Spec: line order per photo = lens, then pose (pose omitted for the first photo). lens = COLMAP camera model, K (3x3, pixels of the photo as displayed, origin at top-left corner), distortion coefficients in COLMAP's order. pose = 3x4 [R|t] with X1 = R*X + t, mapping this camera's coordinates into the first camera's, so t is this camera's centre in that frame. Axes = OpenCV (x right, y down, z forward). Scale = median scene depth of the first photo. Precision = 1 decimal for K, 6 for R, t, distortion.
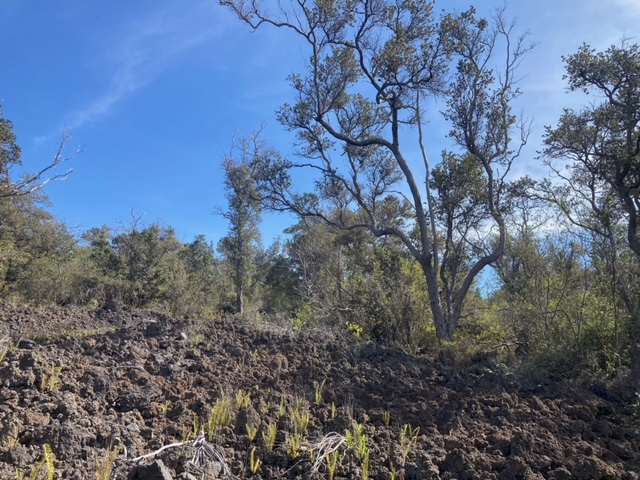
lens RADIAL K [[547.7, 0, 353.1], [0, 547.7, 240.8], [0, 0, 1]] dist [0.006933, -0.002497]
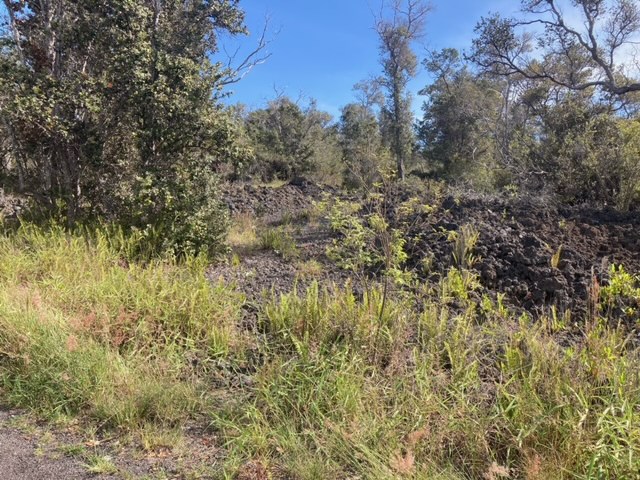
lens RADIAL K [[551.0, 0, 320.3], [0, 551.0, 229.1], [0, 0, 1]] dist [0.132355, -0.255843]
pose [[0.971745, -0.025665, -0.234635, -0.111891], [0.077842, 0.973303, 0.215923, -0.014817], [0.222829, -0.228086, 0.947799, -0.026250]]
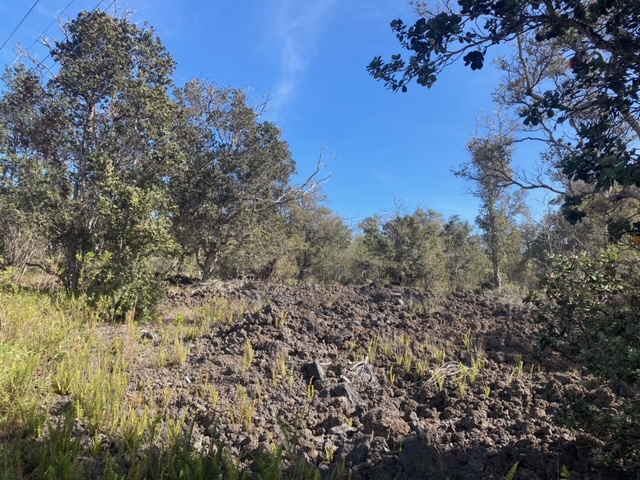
lens RADIAL K [[551.0, 0, 320.3], [0, 551.0, 229.1], [0, 0, 1]] dist [0.132355, -0.255843]
pose [[0.850876, -0.077569, -0.519609, 0.056245], [0.086421, 0.996233, -0.007204, 0.001178], [0.518211, -0.038775, 0.854374, -0.042309]]
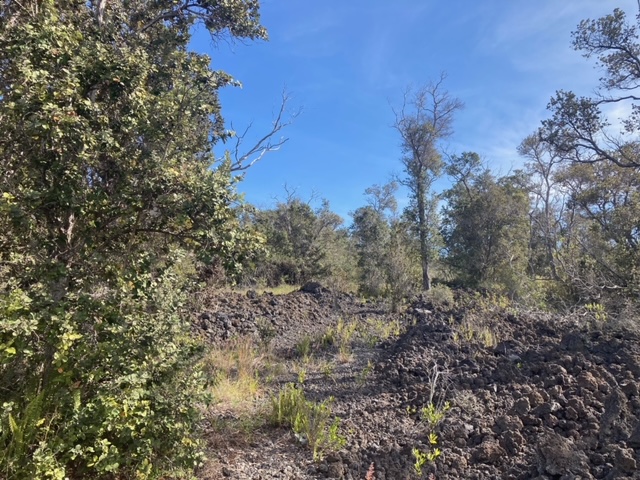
lens RADIAL K [[551.0, 0, 320.3], [0, 551.0, 229.1], [0, 0, 1]] dist [0.132355, -0.255843]
pose [[0.970806, -0.042682, -0.236039, -0.154608], [0.051262, 0.998225, 0.030332, -0.003870], [0.234325, -0.041546, 0.971270, 0.086691]]
